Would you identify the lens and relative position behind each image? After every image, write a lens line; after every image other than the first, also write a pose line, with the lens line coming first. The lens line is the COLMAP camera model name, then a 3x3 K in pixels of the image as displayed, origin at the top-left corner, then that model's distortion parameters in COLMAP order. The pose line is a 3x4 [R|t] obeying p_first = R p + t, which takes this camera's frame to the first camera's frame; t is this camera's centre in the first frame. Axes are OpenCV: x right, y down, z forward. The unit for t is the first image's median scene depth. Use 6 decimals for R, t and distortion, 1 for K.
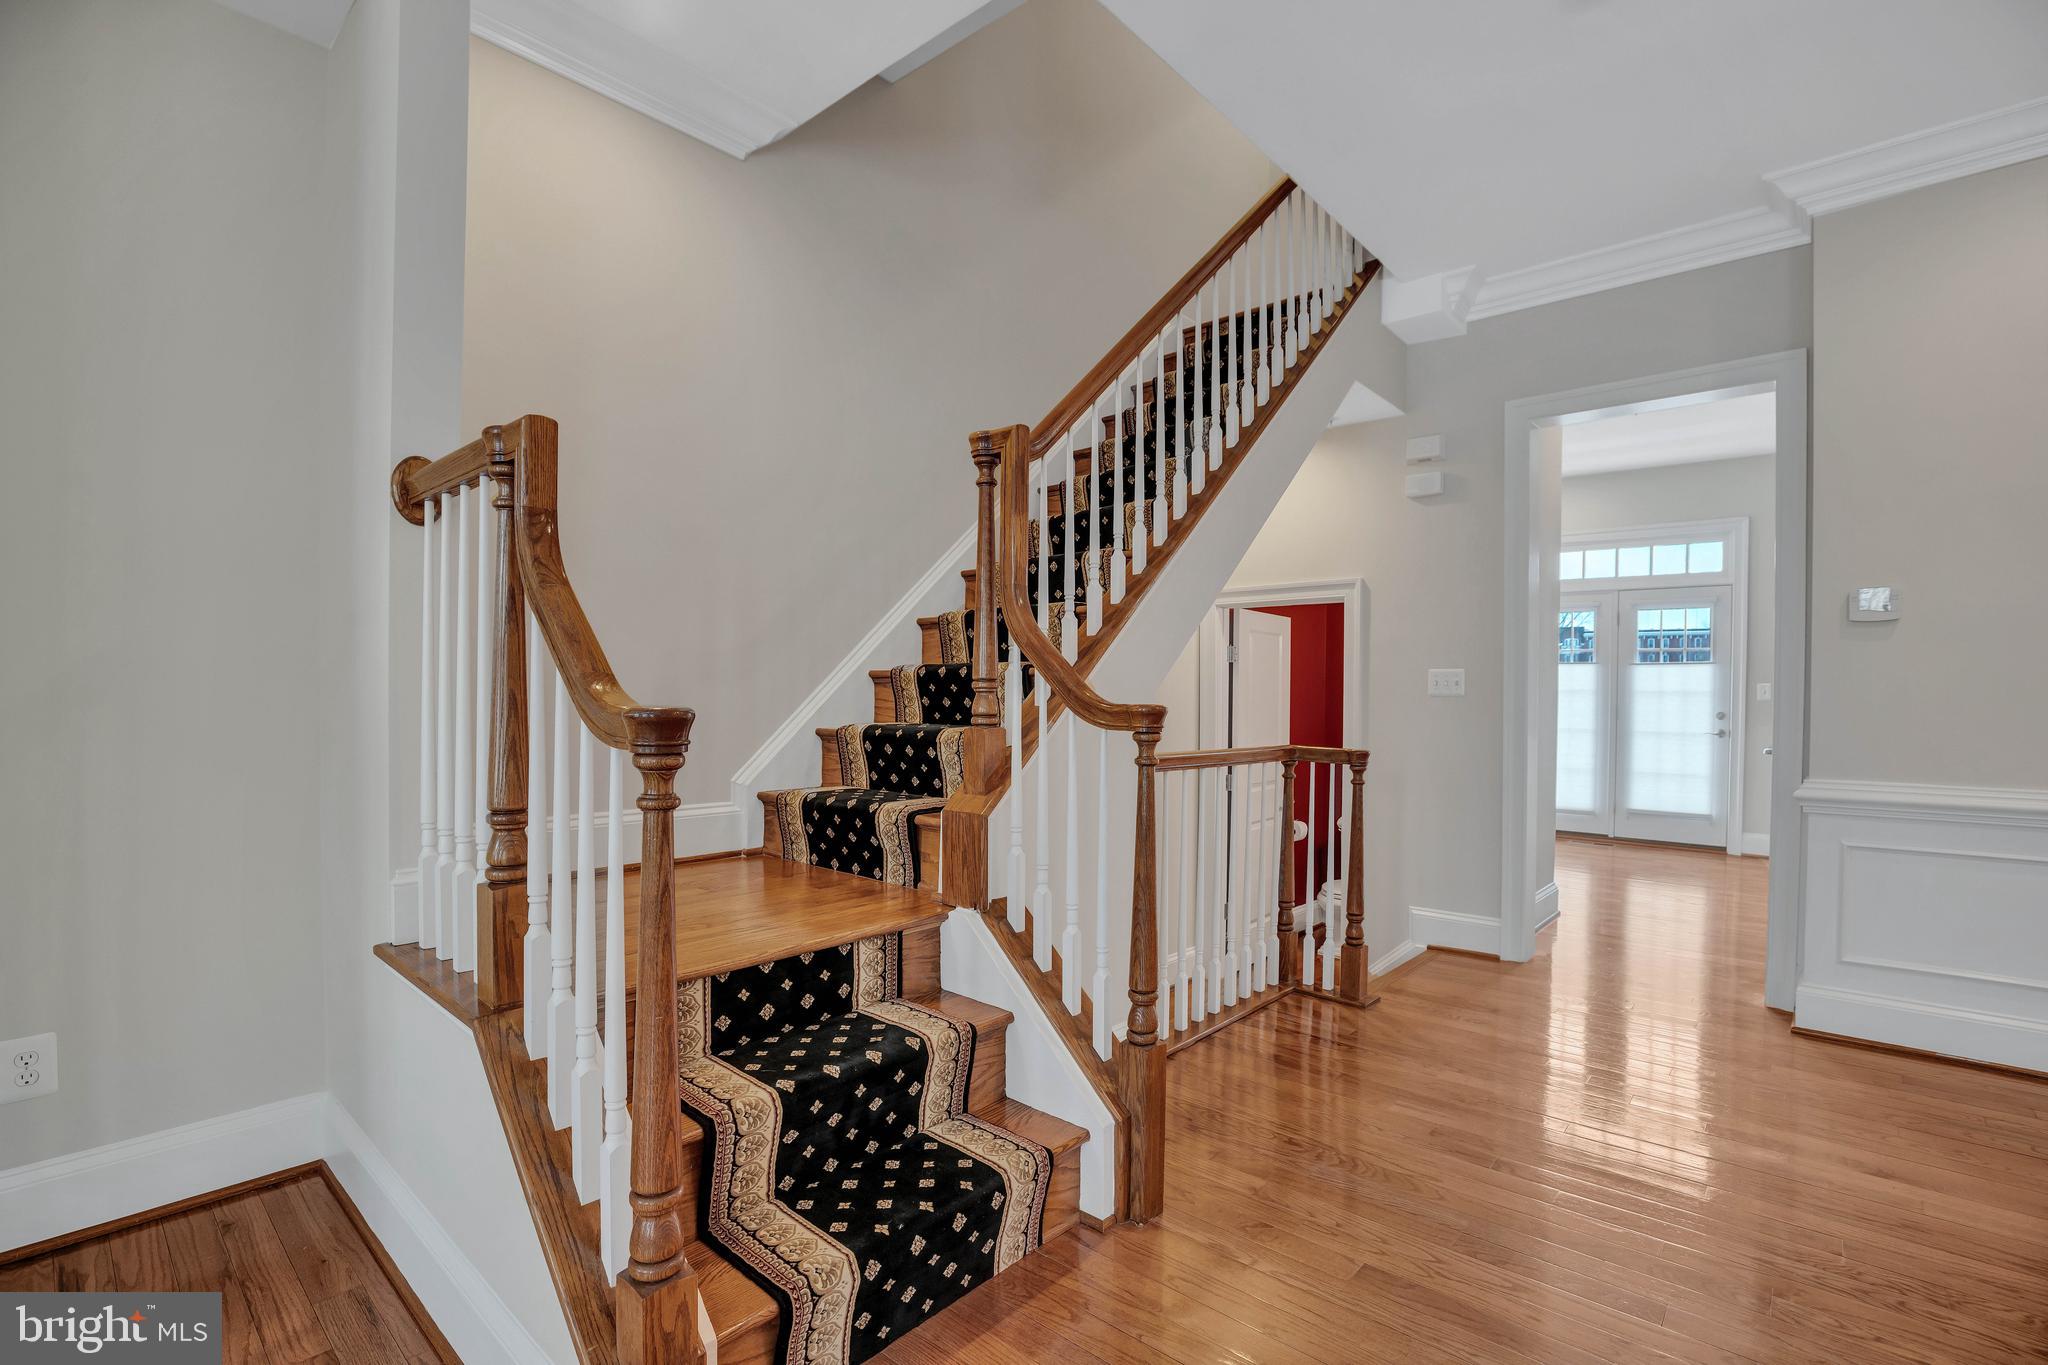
lens RADIAL K [[941.9, 0, 1031.1], [0, 941.9, 710.8], [0, 0, 1]] dist [-0.026518, 0.002579]
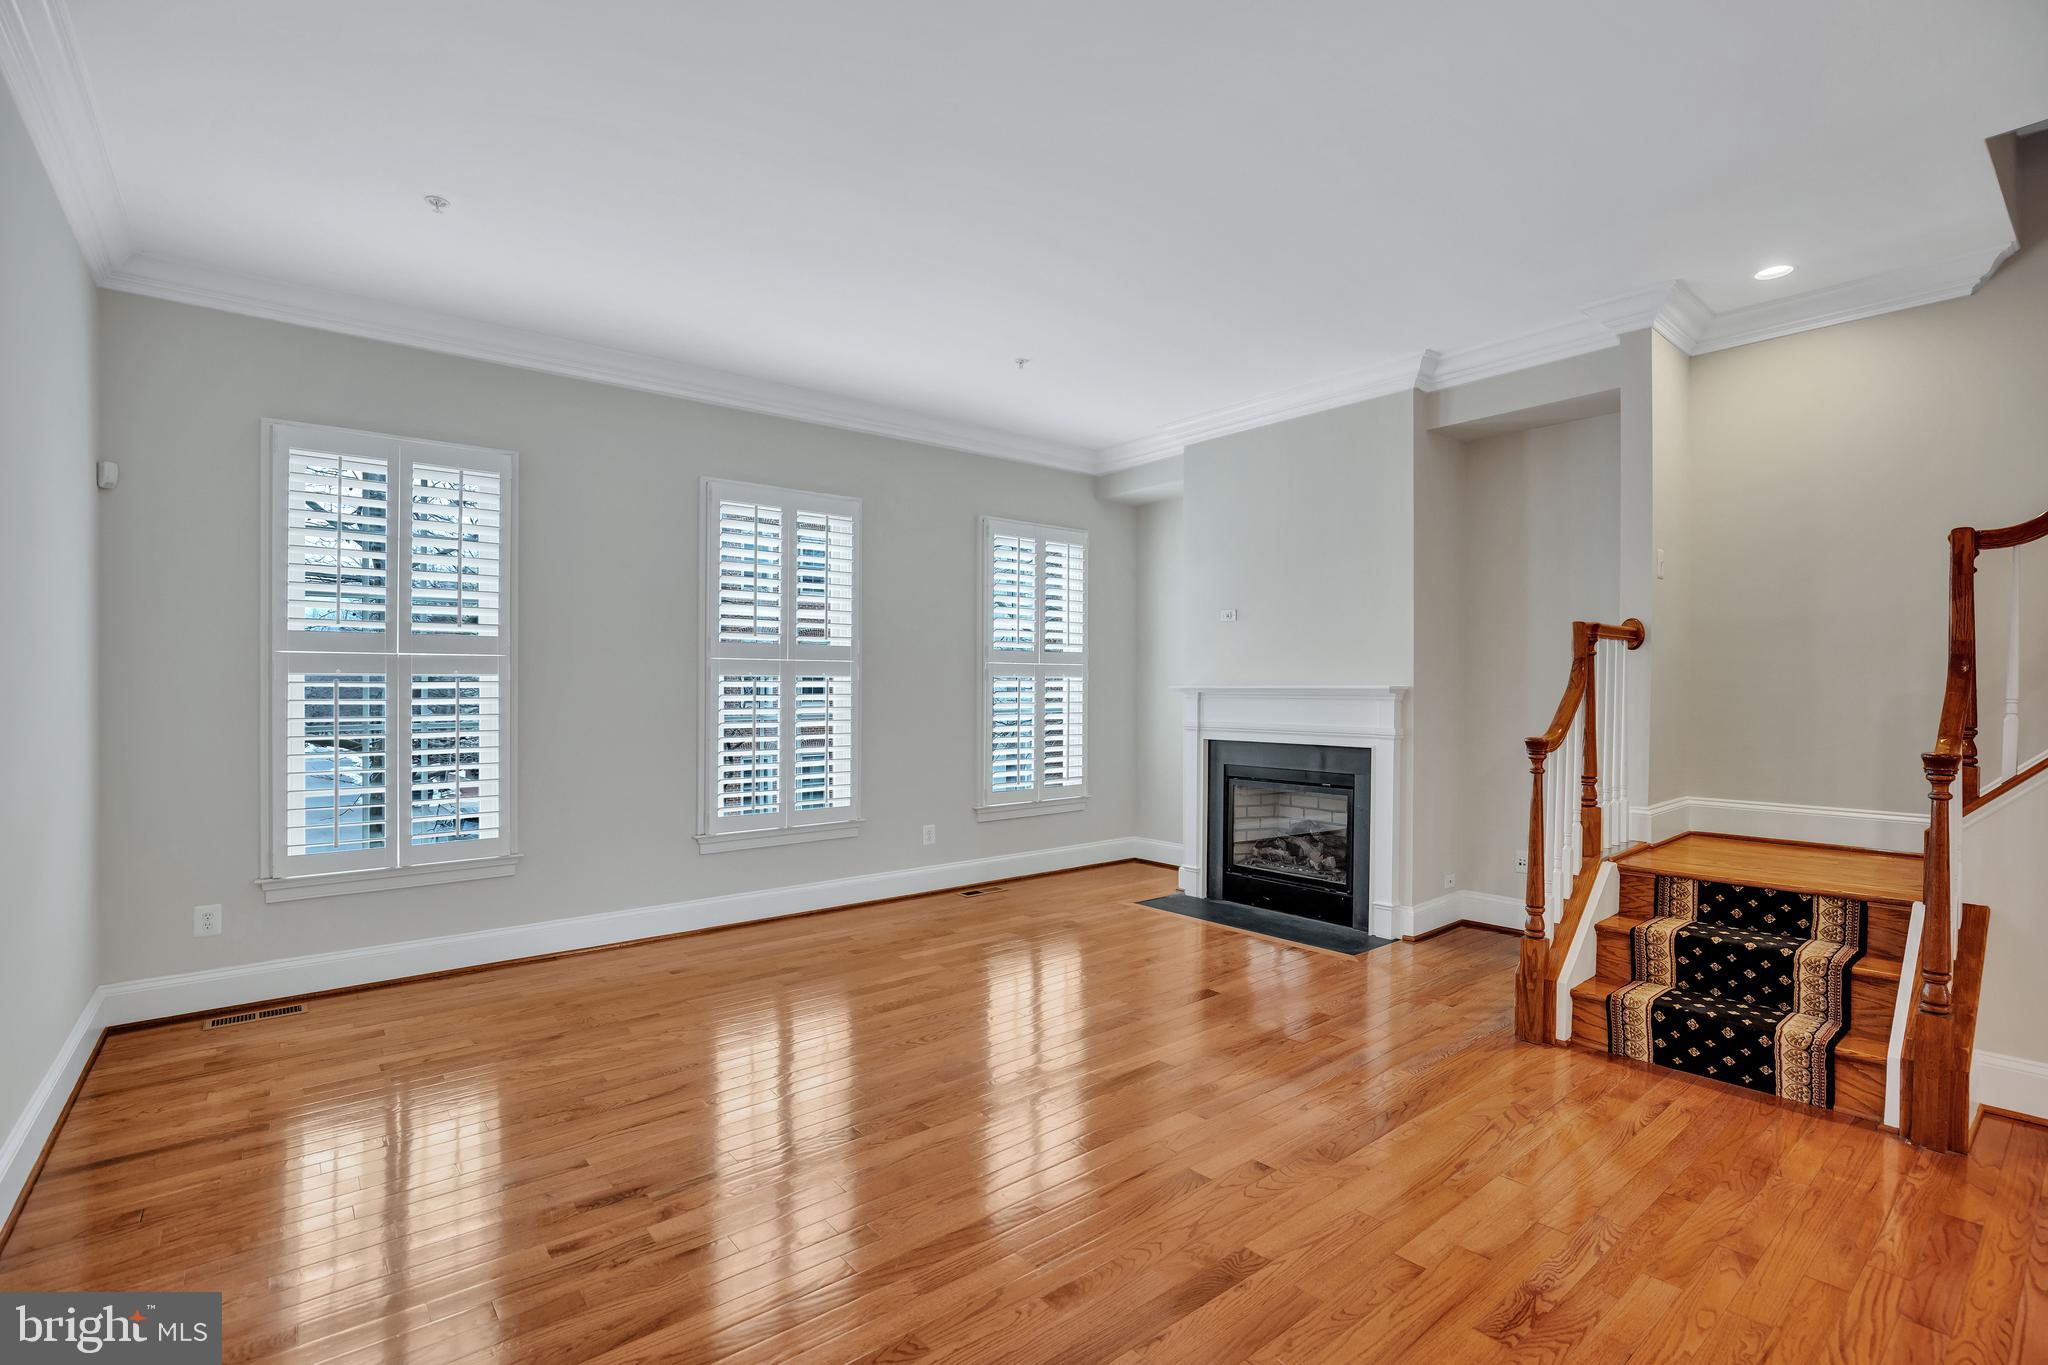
lens RADIAL K [[941.9, 0, 1020.9], [0, 941.9, 694.4], [0, 0, 1]] dist [-0.026518, 0.002579]
pose [[-0.181509, -0.006365, -0.983369, 0.902741], [-0.019002, 0.999815, -0.002964, -0.033230], [0.983206, 0.018148, -0.181597, -0.011684]]
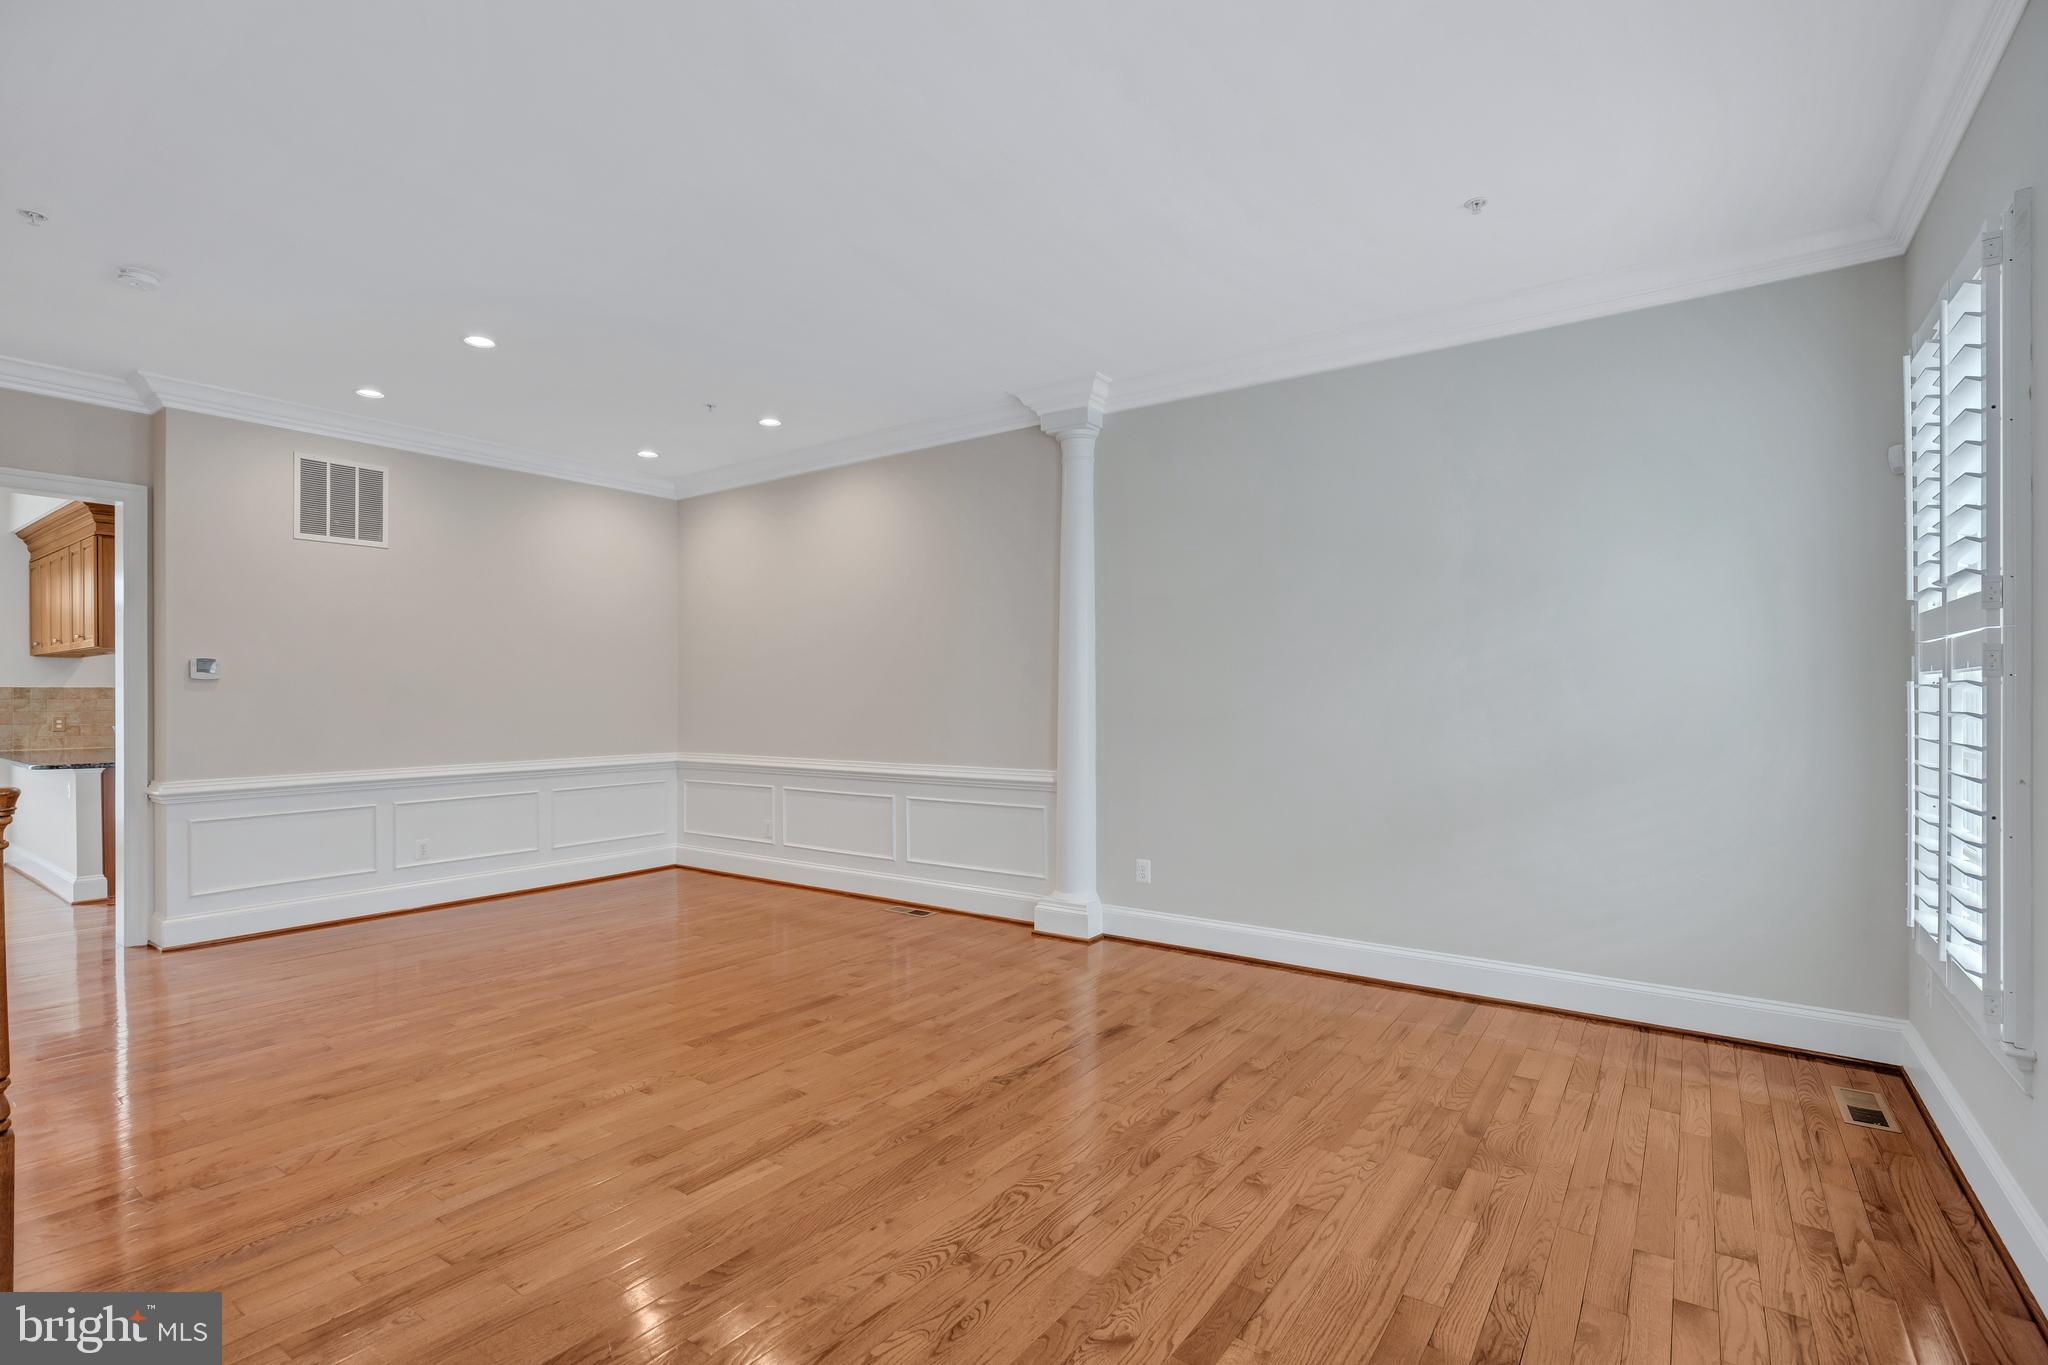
lens RADIAL K [[941.9, 0, 1044.2], [0, 941.9, 692.9], [0, 0, 1]] dist [-0.026518, 0.002579]
pose [[-0.112395, -0.004561, 0.993653, -0.726921], [0.019033, 0.999796, 0.006742, -0.047579], [-0.993481, 0.019670, -0.112286, -0.230407]]
